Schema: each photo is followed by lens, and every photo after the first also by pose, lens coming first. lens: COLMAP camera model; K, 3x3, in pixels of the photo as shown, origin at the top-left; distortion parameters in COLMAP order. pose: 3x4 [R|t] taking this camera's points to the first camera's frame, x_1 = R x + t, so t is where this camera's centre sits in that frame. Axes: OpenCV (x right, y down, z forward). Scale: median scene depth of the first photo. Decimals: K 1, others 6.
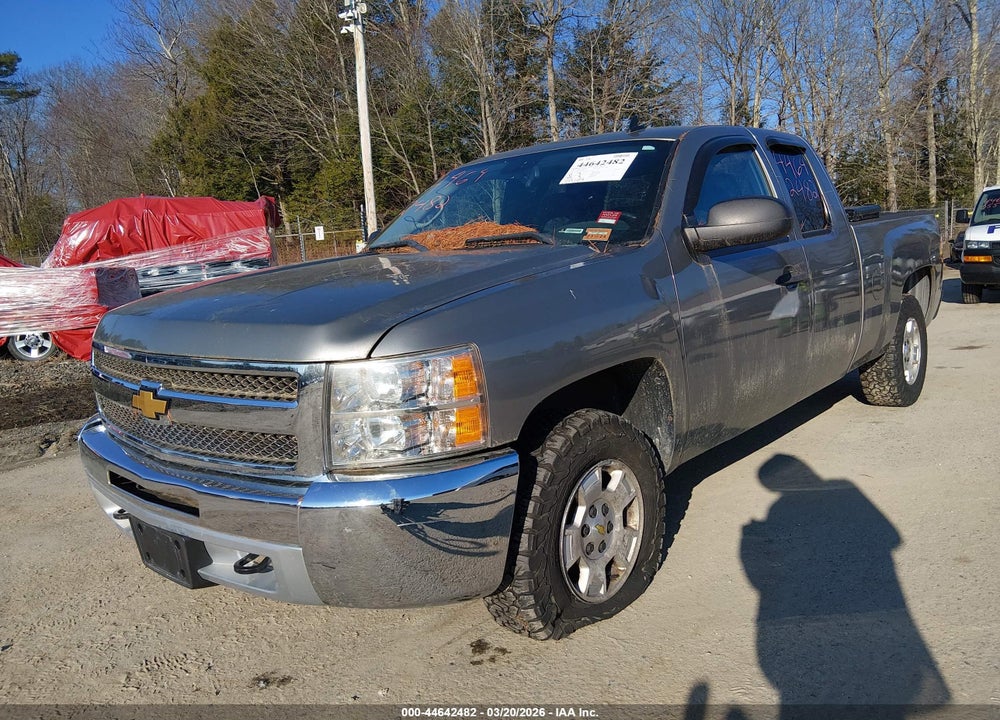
lens RADIAL K [[739.0, 0, 500.0], [0, 739.0, 360.0], [0, 0, 1]] dist [0.103965, -0.166671]
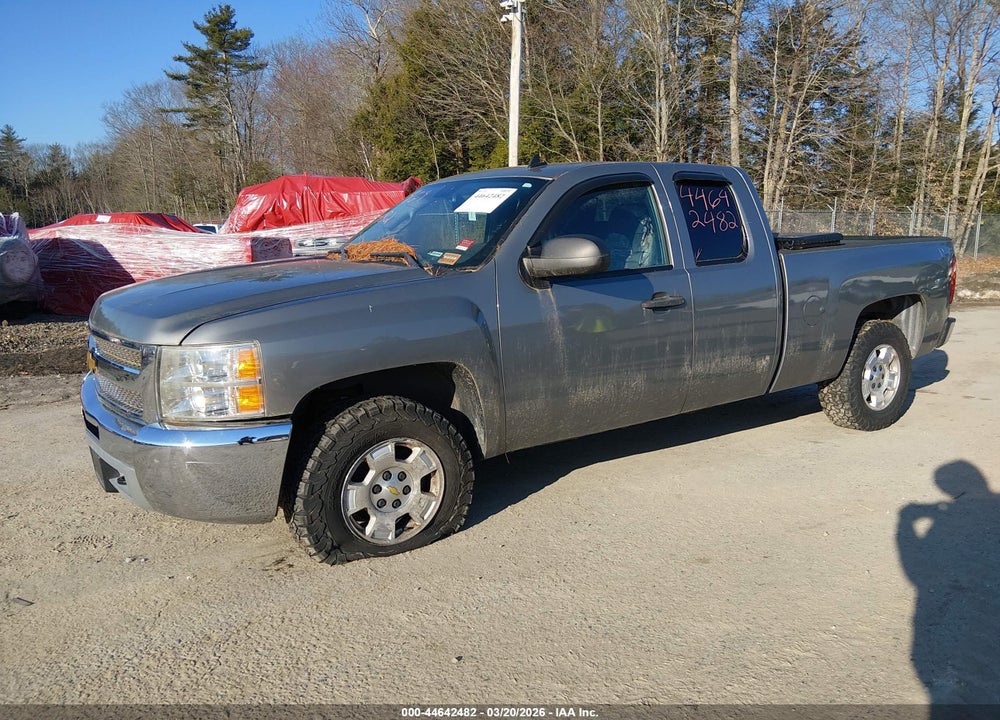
lens RADIAL K [[739.0, 0, 500.0], [0, 739.0, 360.0], [0, 0, 1]] dist [0.103965, -0.166671]
pose [[0.969502, 0.093645, -0.226488, 0.115851], [-0.086884, 0.995429, 0.039664, -0.013027], [0.229167, -0.018776, 0.973206, -0.042222]]
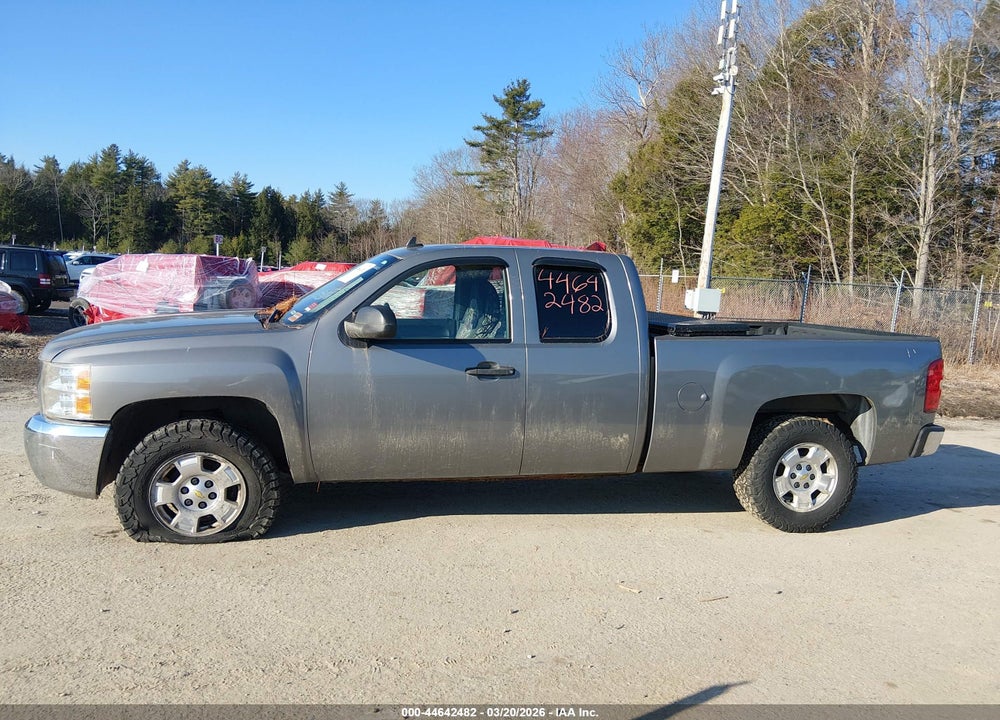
lens RADIAL K [[738.0, 0, 505.4], [0, 738.0, 359.2], [0, 0, 1]] dist [0.105784, -0.164151]
pose [[0.826359, 0.163559, -0.538868, 0.303237], [-0.188606, 0.982013, 0.008834, -0.040761], [0.530621, 0.094334, 0.842344, -0.012457]]
